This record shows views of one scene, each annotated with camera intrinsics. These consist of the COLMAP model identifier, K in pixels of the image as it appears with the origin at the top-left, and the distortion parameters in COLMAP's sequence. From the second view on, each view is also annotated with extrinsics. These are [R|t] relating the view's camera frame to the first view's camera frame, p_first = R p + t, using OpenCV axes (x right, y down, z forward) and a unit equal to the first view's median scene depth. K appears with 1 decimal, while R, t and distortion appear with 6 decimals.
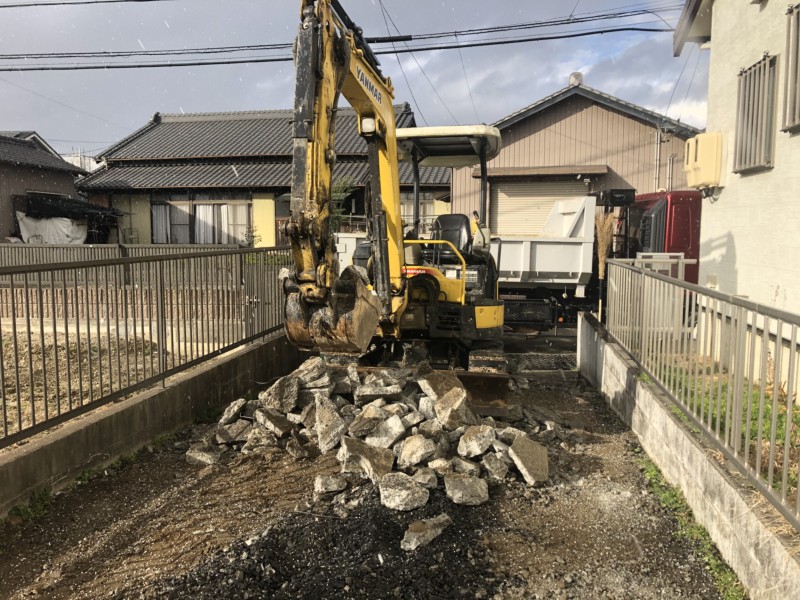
lens RADIAL K [[653.1, 0, 400.0], [0, 653.1, 300.0], [0, 0, 1]] dist [-0.001774, -0.007344]
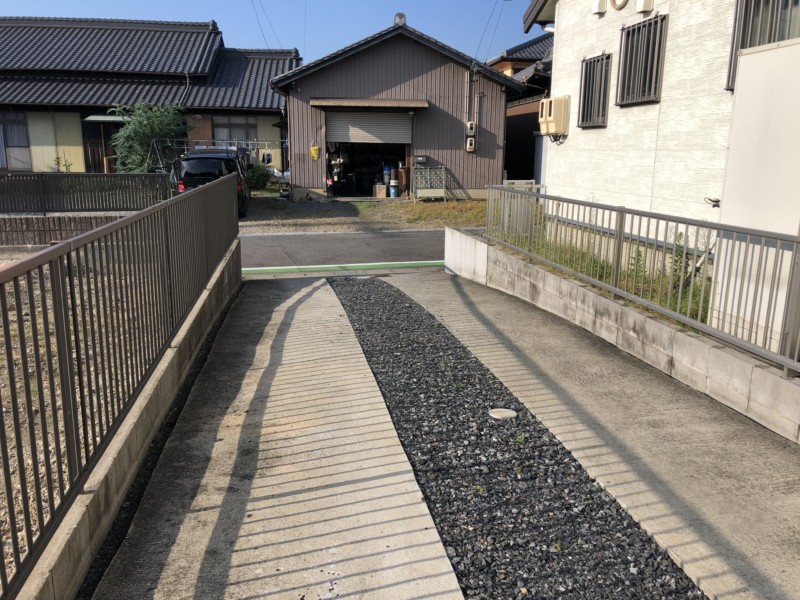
lens RADIAL K [[661.9, 0, 400.0], [0, 661.9, 300.0], [0, 0, 1]] dist [0.008252, 0.008373]
pose [[0.944464, -0.063612, 0.322399, -0.218979], [0.026630, 0.992674, 0.117850, 0.005892], [-0.327534, -0.102720, 0.939239, -0.191530]]
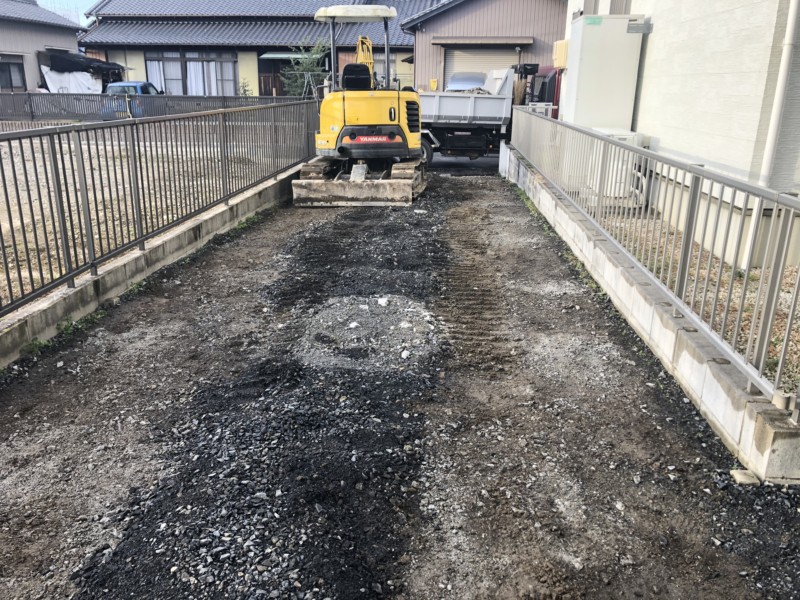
lens RADIAL K [[661.9, 0, 400.0], [0, 661.9, 300.0], [0, 0, 1]] dist [0.008252, 0.008373]
pose [[0.996031, -0.017642, 0.087241, -0.130420], [-0.000661, 0.978666, 0.205455, 0.064373], [-0.089004, -0.204697, 0.974770, -0.665016]]
